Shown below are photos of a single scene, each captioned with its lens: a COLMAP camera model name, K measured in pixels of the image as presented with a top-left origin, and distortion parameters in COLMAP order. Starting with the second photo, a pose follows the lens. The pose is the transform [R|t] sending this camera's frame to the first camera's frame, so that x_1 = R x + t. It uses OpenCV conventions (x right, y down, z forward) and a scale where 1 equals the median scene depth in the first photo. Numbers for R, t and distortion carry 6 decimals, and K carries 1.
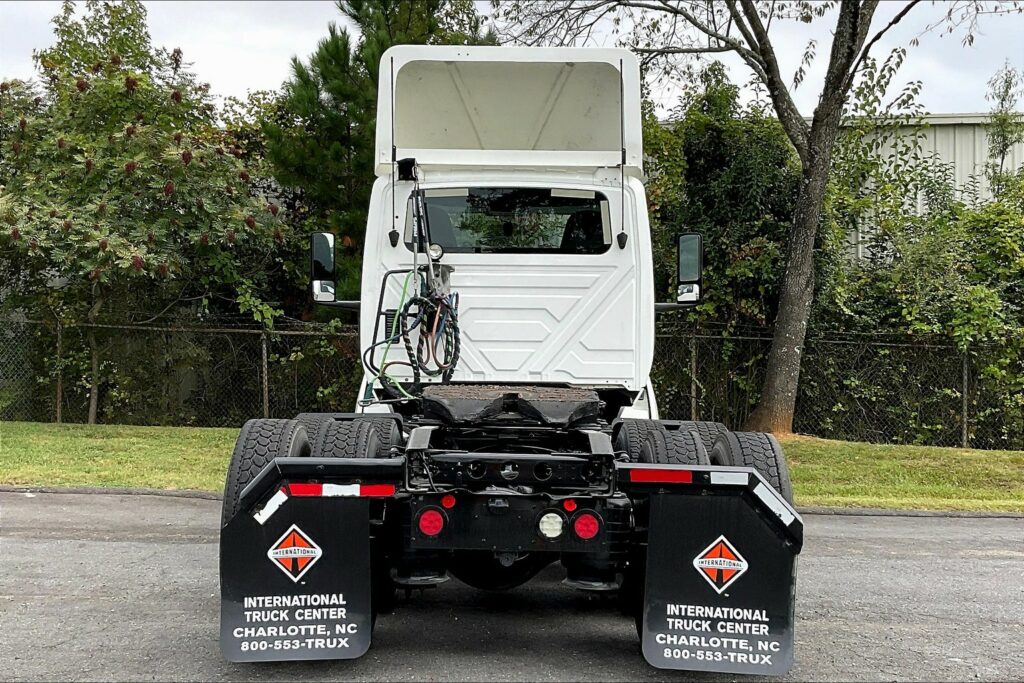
lens RADIAL K [[1284.7, 0, 496.0], [0, 1284.7, 377.3], [0, 0, 1]] dist [0.039931, 0.000000]
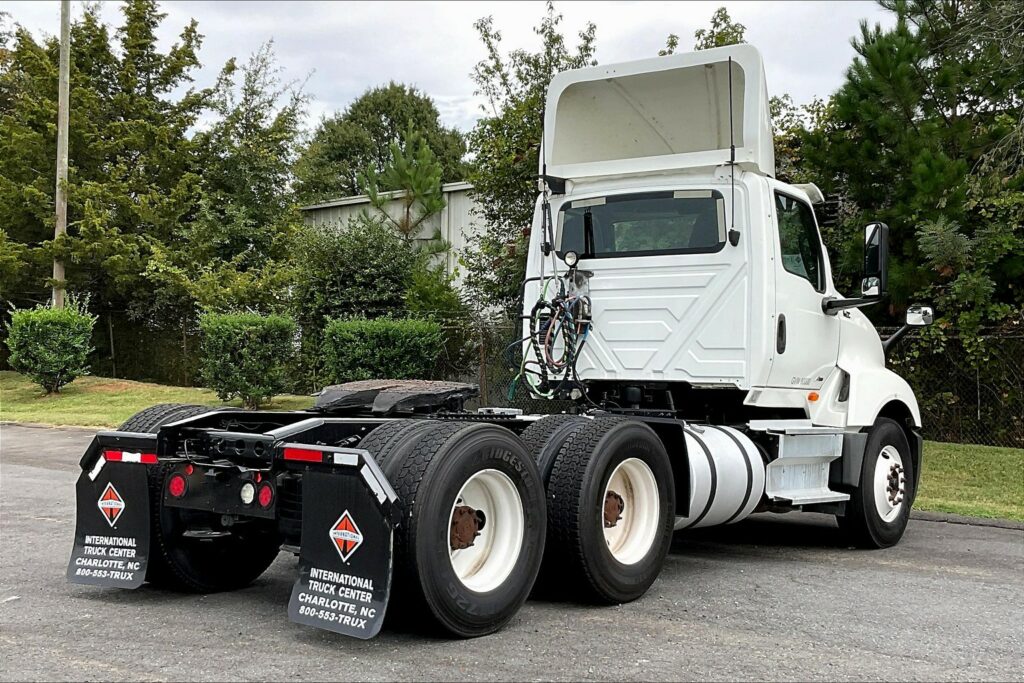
lens RADIAL K [[1319.6, 0, 518.0], [0, 1319.6, 319.8], [0, 0, 1]] dist [0.029078, 0.000000]
pose [[0.809825, -0.023058, -0.586218, 0.972232], [-0.005935, 0.998854, -0.047487, 0.010489], [0.586641, 0.041935, 0.808761, 0.145502]]
